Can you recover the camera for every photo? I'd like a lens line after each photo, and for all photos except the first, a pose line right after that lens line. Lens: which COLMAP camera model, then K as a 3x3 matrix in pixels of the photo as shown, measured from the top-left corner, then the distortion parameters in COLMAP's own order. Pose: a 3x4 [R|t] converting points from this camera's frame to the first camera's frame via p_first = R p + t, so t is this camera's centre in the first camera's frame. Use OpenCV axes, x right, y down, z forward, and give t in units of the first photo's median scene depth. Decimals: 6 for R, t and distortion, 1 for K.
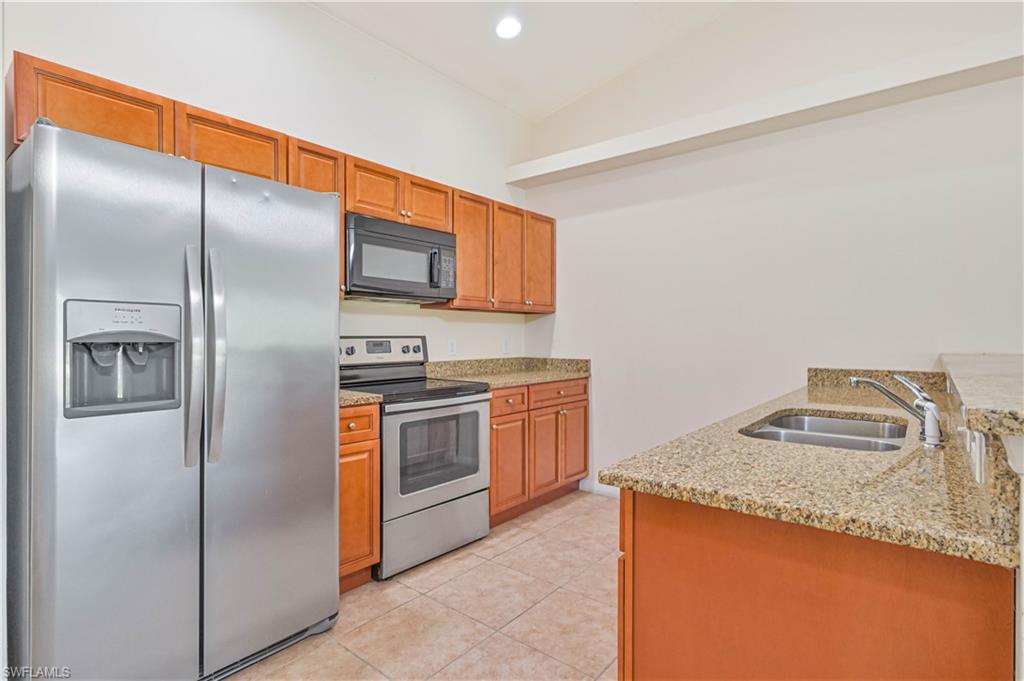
lens RADIAL K [[509.7, 0, 506.3], [0, 509.7, 339.2], [0, 0, 1]] dist [-0.002661, -0.000350]
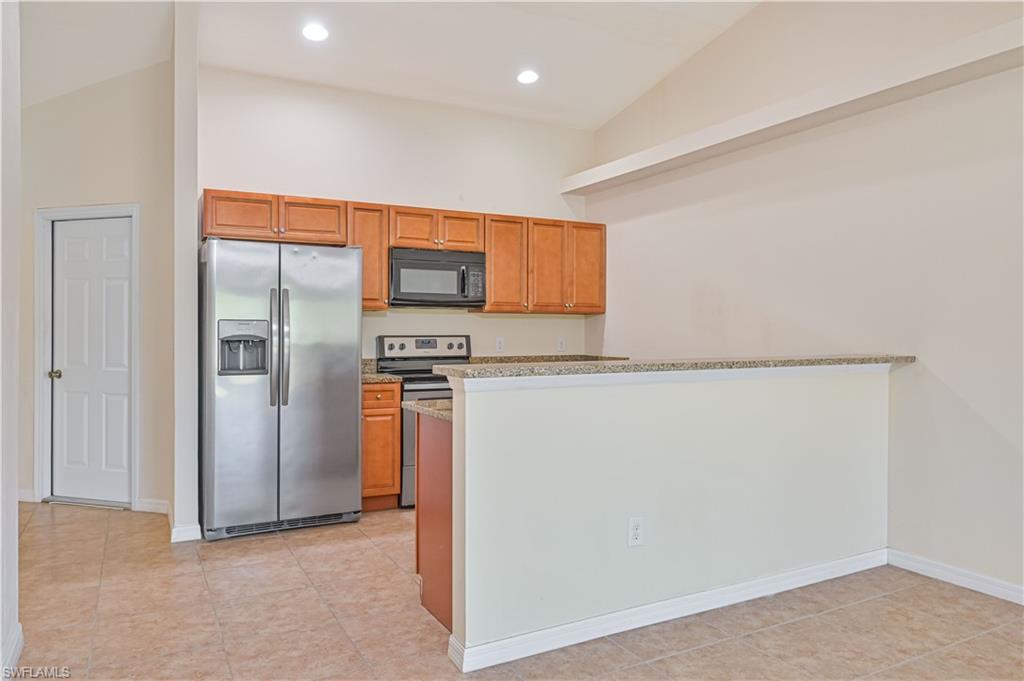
lens RADIAL K [[702.2, 0, 511.2], [0, 702.2, 336.3], [0, 0, 1]] dist [-0.035343, -0.009226]
pose [[0.927180, 0.004779, -0.374585, 0.628379], [-0.003756, 0.999987, 0.003463, -0.010877], [0.374597, -0.001804, 0.927186, -0.575480]]
